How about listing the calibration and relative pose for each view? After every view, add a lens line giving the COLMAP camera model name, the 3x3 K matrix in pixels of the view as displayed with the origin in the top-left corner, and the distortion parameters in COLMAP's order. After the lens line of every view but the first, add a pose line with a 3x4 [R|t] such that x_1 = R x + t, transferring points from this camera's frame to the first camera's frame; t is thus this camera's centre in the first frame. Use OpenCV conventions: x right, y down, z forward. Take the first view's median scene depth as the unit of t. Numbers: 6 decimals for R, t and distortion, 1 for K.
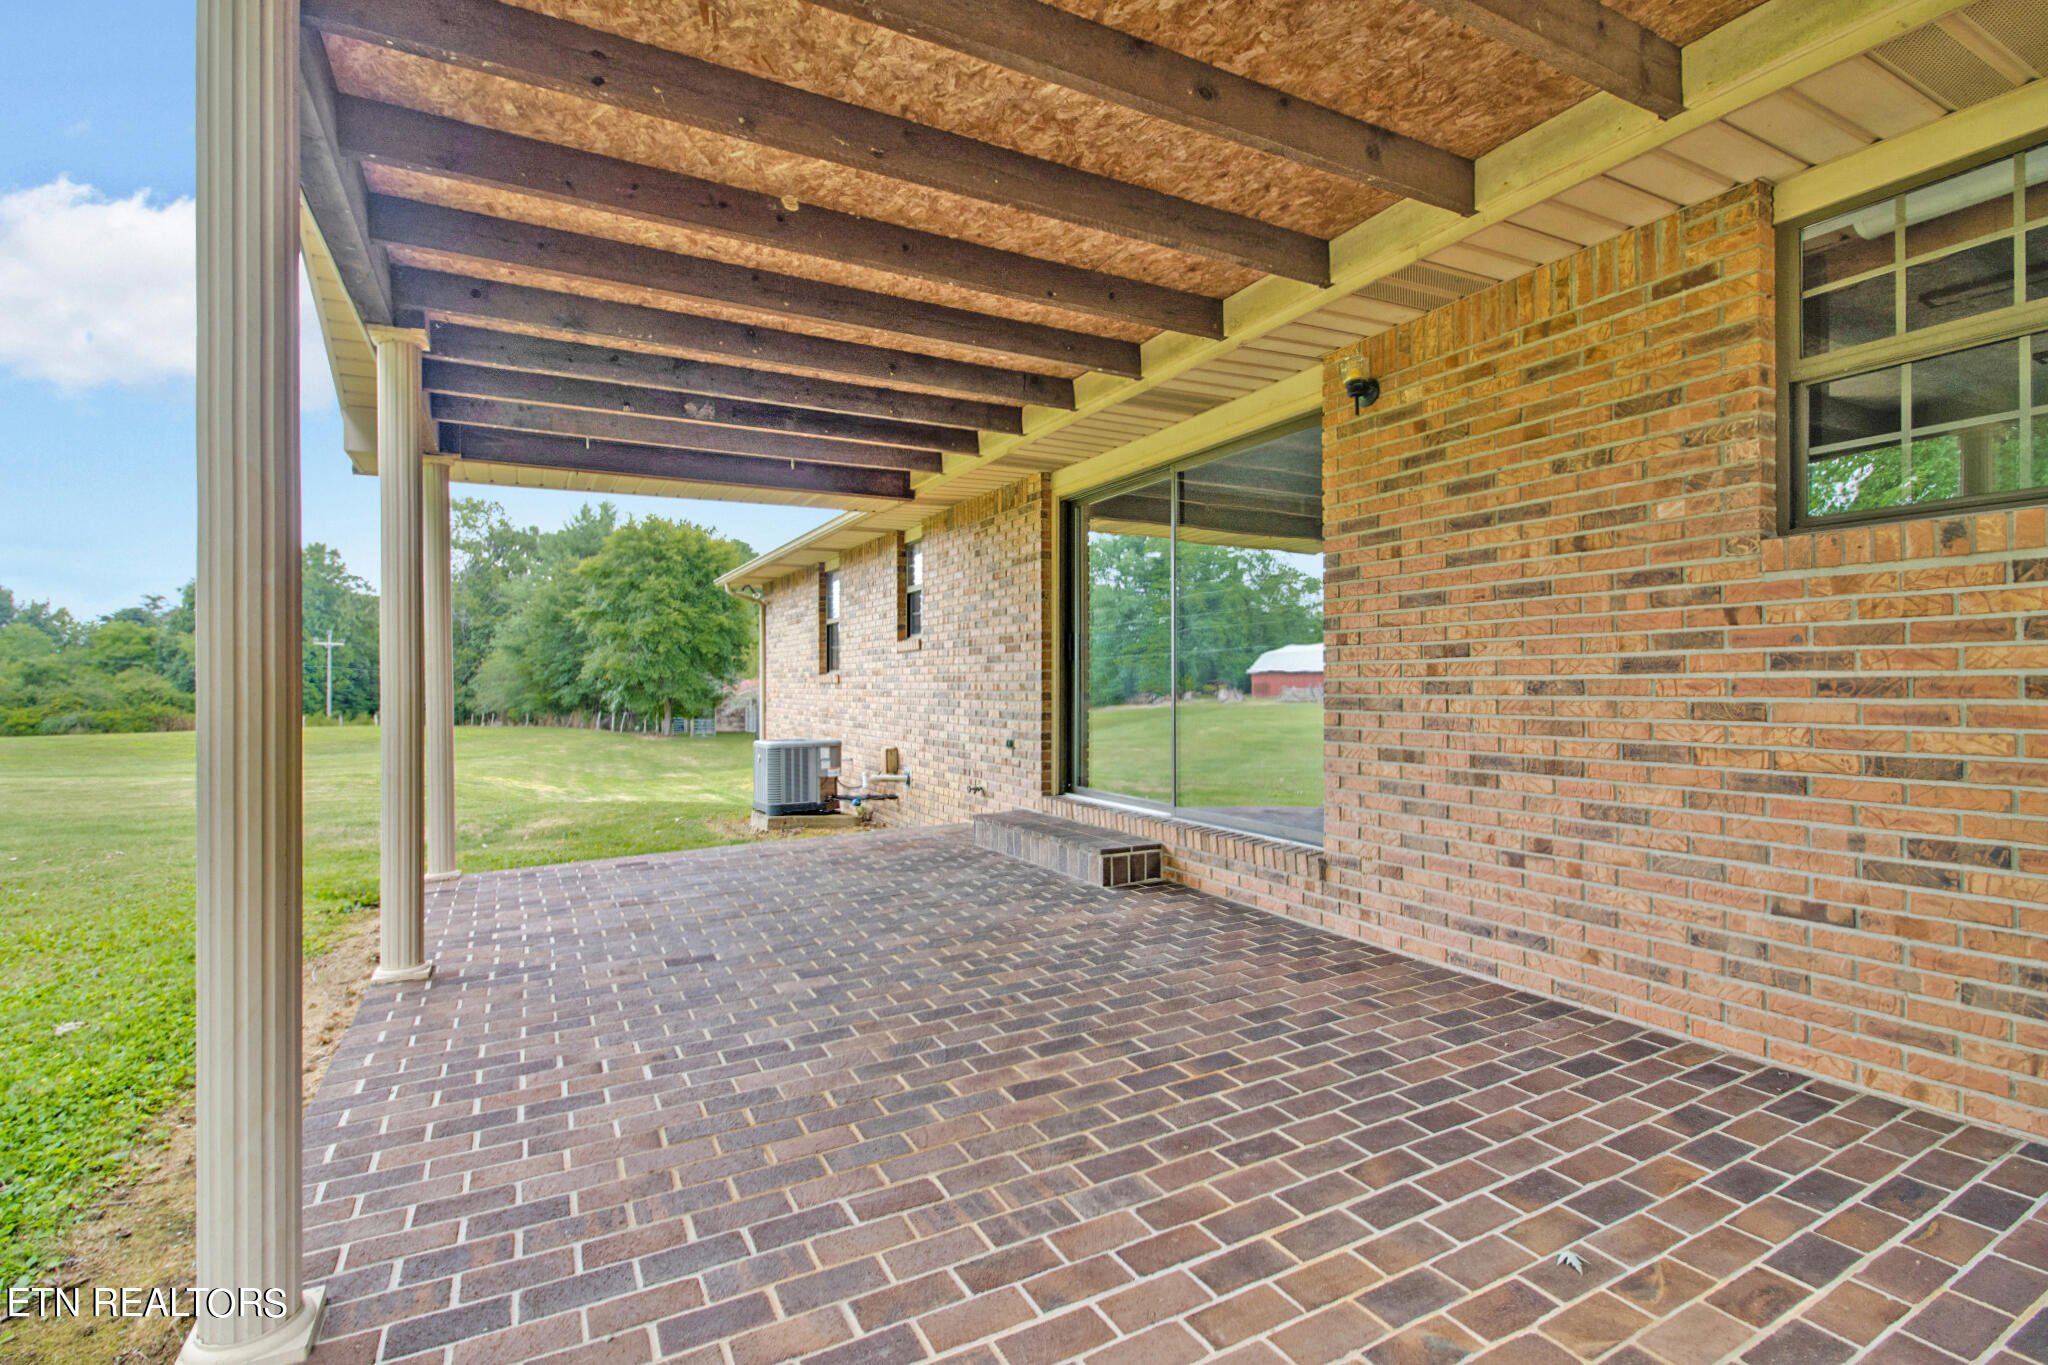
lens RADIAL K [[950.8, 0, 1021.2], [0, 950.8, 685.3], [0, 0, 1]] dist [-0.019573, -0.000667]
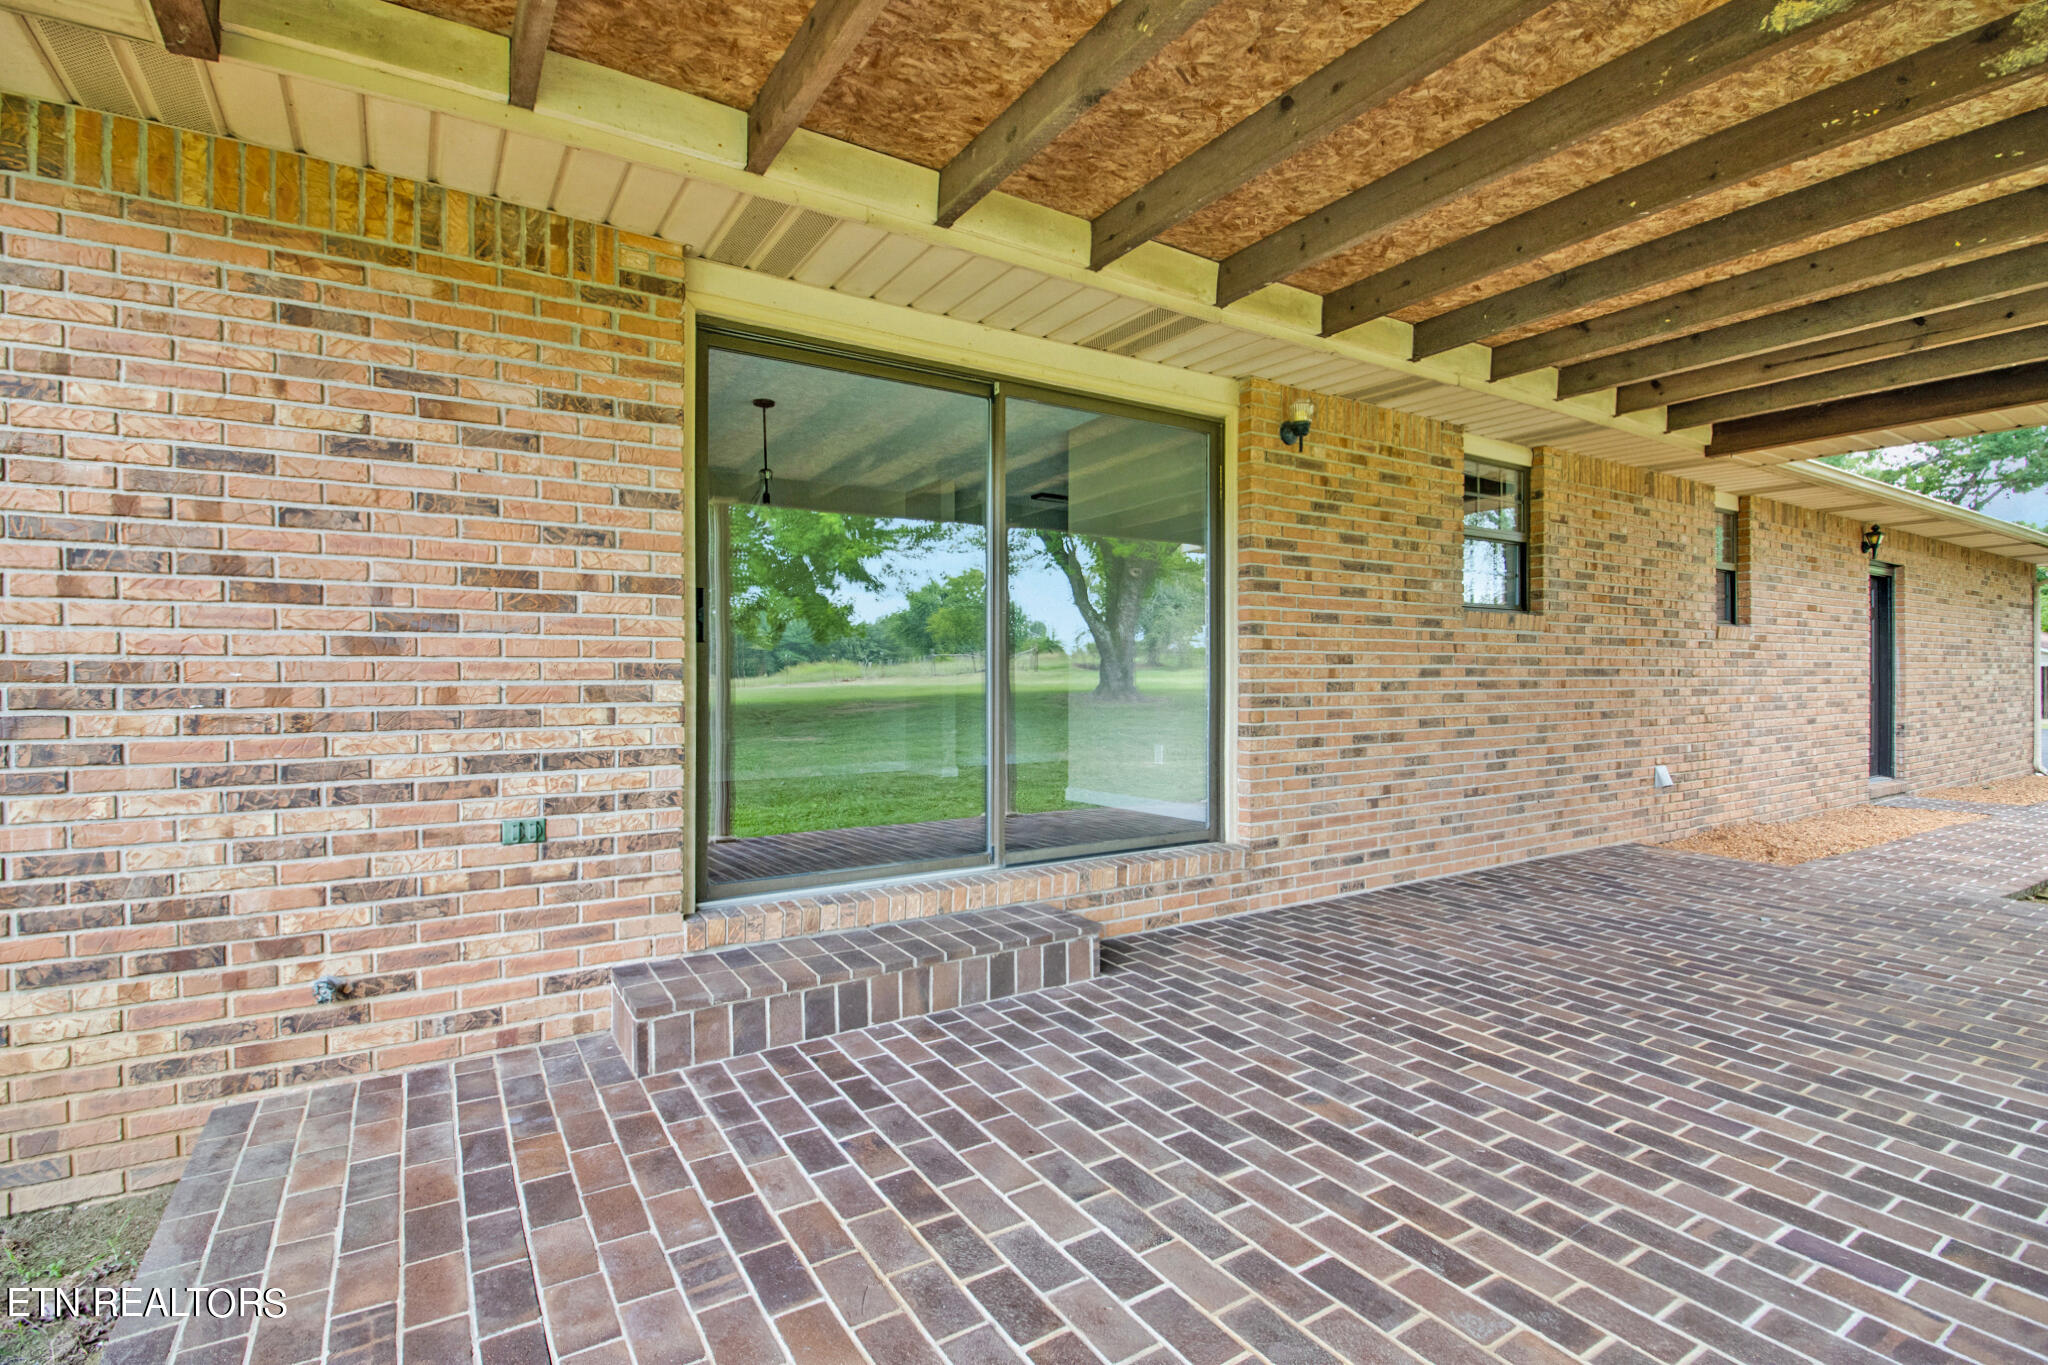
lens RADIAL K [[950.8, 0, 1022.2], [0, 950.8, 684.1], [0, 0, 1]] dist [-0.019573, -0.000667]
pose [[-0.077893, -0.010898, 0.996902, -0.877690], [-0.001868, 0.999940, 0.010785, -0.015195], [-0.996960, -0.001022, -0.077908, 1.614346]]
